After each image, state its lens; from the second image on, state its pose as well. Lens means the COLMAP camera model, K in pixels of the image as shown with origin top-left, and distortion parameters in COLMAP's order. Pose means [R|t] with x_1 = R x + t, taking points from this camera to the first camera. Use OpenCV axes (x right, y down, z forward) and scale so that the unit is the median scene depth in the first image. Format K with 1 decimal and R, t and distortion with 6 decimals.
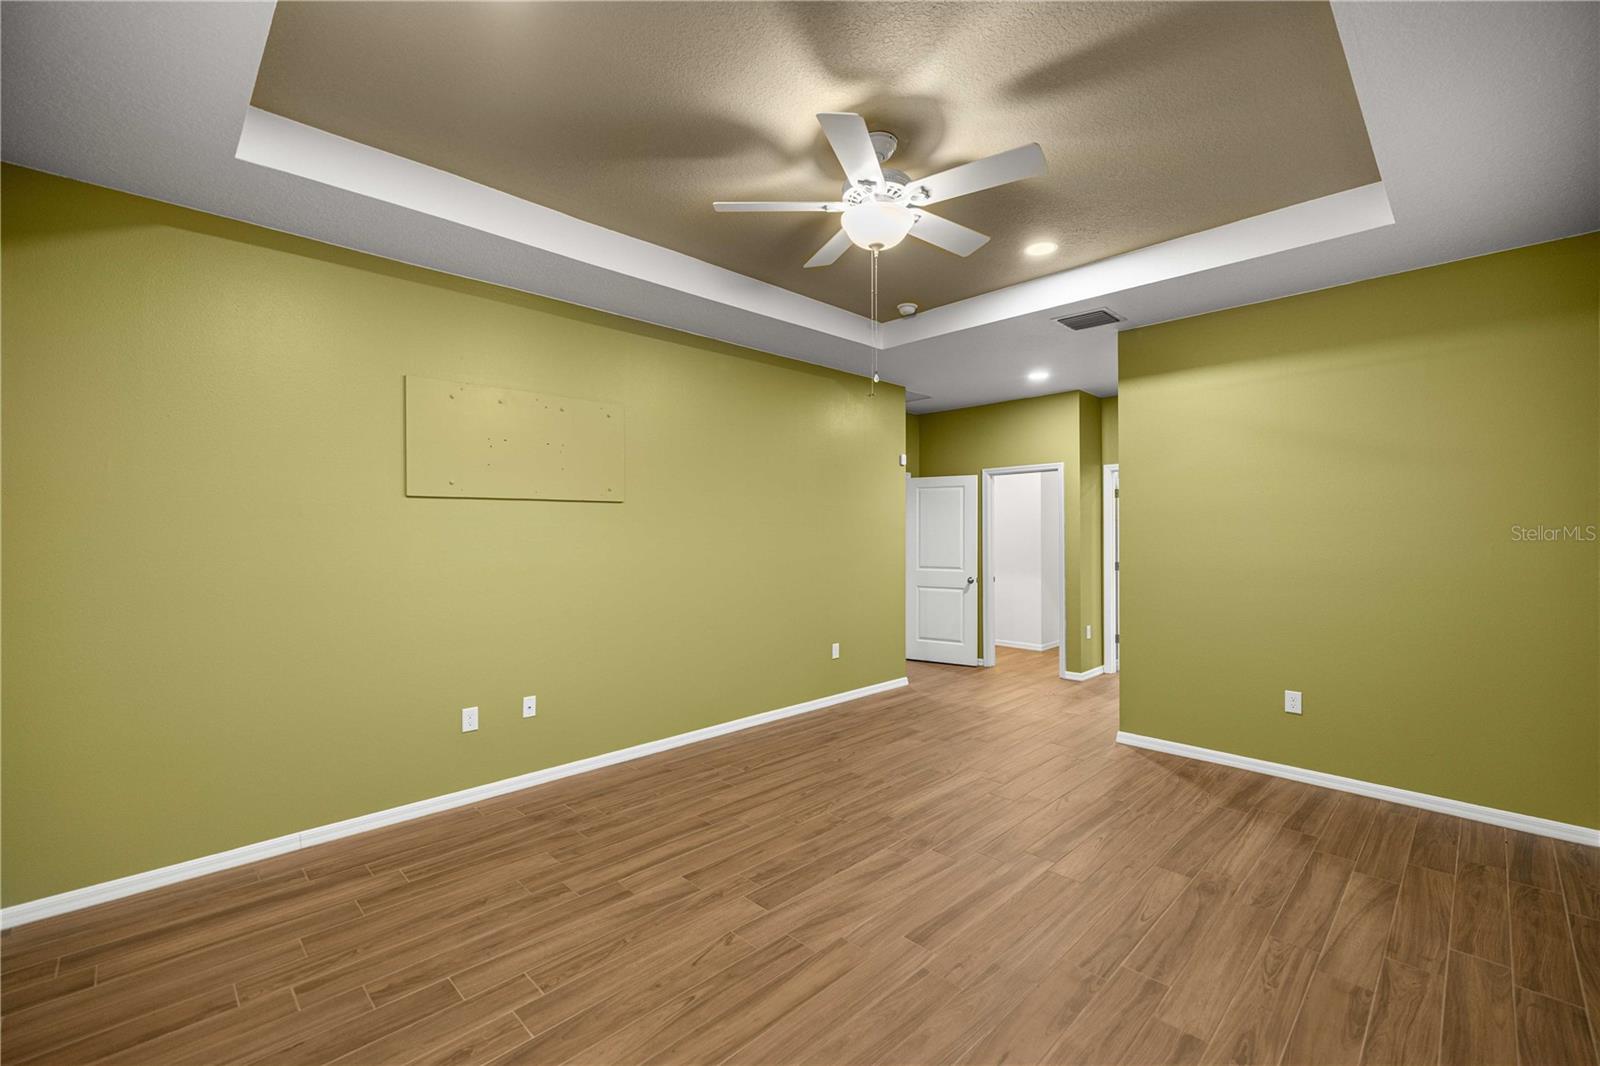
lens RADIAL K [[678.5, 0, 801.5], [0, 678.5, 535.4], [0, 0, 1]] dist [0.000937, -0.000032]
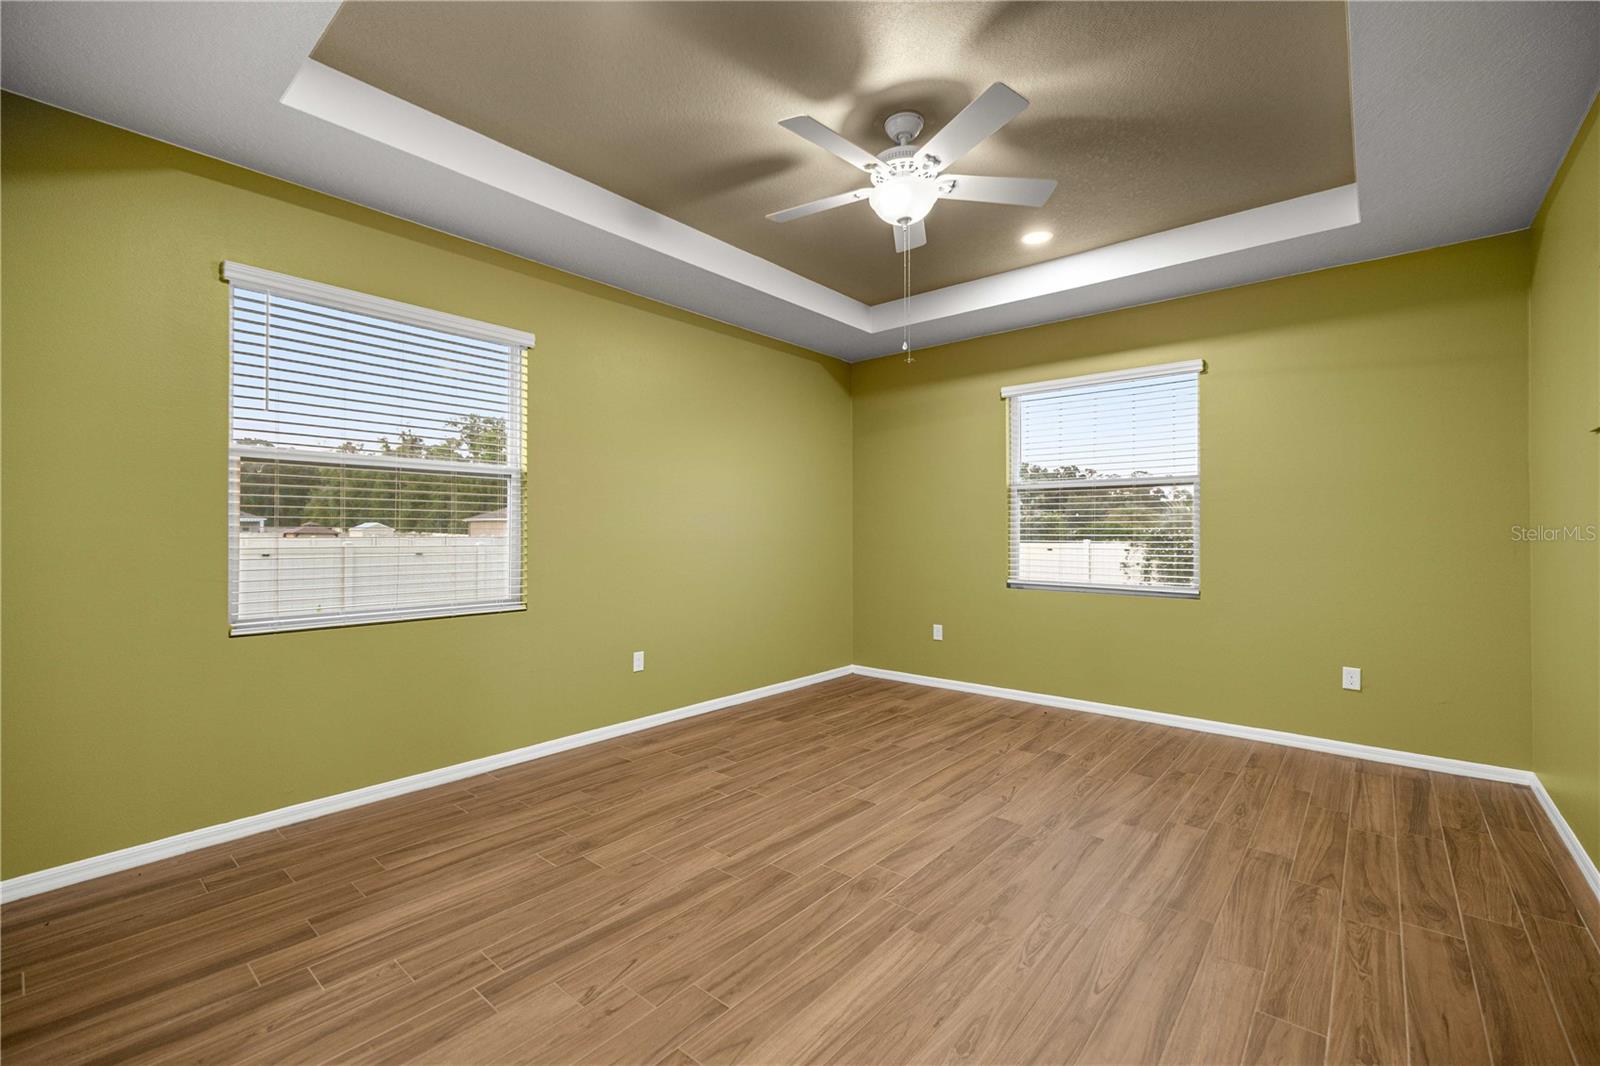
lens RADIAL K [[678.5, 0, 798.1], [0, 678.5, 533.1], [0, 0, 1]] dist [0.000937, -0.000032]
pose [[-0.996553, 0.003185, -0.082892, 0.363998], [0.002436, 0.999955, 0.009134, 0.047395], [0.082917, 0.008901, -0.996517, 2.028782]]
